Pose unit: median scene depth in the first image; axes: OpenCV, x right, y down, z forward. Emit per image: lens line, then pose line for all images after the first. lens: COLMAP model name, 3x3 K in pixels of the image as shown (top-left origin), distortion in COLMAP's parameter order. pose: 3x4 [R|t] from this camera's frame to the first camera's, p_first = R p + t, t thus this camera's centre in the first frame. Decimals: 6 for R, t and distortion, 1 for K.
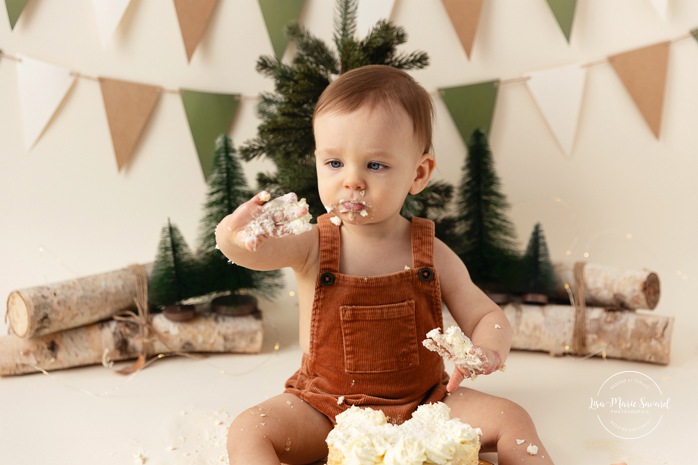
lens RADIAL K [[1318.1, 0, 349.0], [0, 1318.1, 232.5], [0, 0, 1]] dist [0.004468, -0.100864]
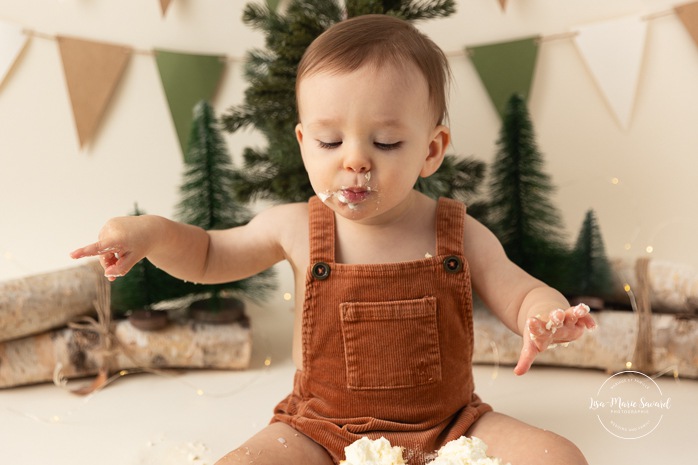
lens RADIAL K [[1310.1, 0, 313.9], [0, 1310.1, 216.4], [0, 0, 1]] dist [0.004171, -0.099758]
pose [[0.999252, 0.000051, -0.038664, 0.004912], [-0.000698, 0.999860, -0.016726, 0.010646], [0.038657, 0.016740, 0.999112, 0.192993]]
